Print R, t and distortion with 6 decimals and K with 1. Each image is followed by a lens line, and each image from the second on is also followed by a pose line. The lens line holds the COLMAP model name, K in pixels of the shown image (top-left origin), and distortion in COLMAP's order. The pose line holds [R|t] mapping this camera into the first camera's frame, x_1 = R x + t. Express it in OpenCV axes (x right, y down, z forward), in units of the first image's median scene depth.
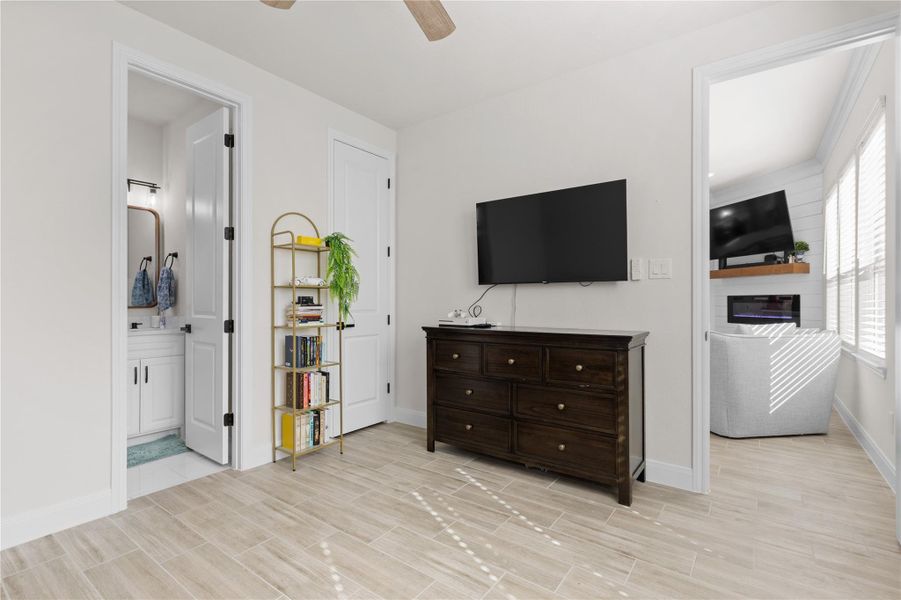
lens RADIAL K [[412.0, 0, 456.2], [0, 412.0, 299.0], [0, 0, 1]] dist [-0.001770, 0.001759]
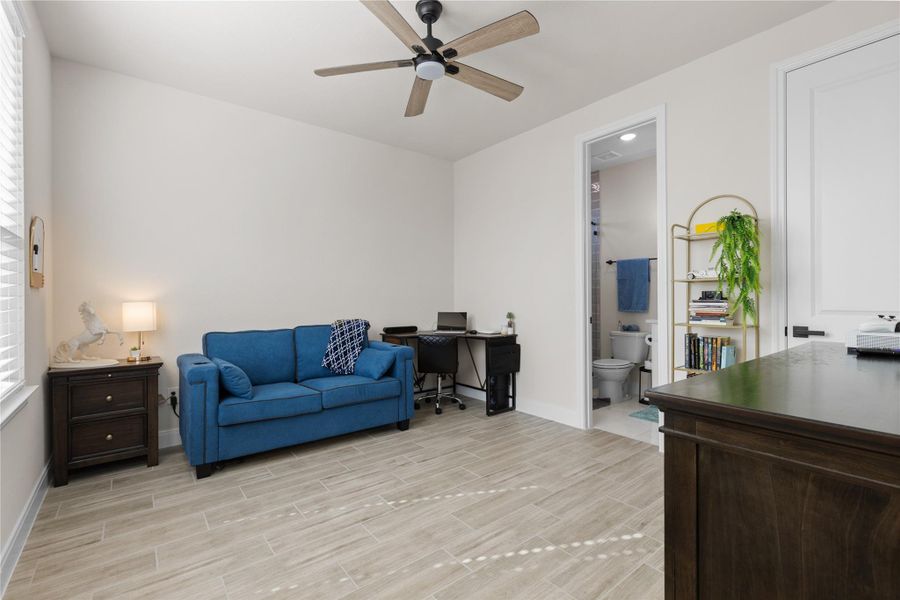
lens RADIAL K [[411.6, 0, 455.5], [0, 411.6, 298.0], [0, 0, 1]] dist [-0.001770, 0.001759]
pose [[-0.248228, 0.007471, -0.968673, 0.868799], [0.004556, 0.999968, 0.006545, -0.000360], [0.968691, -0.002789, -0.248254, 0.966834]]
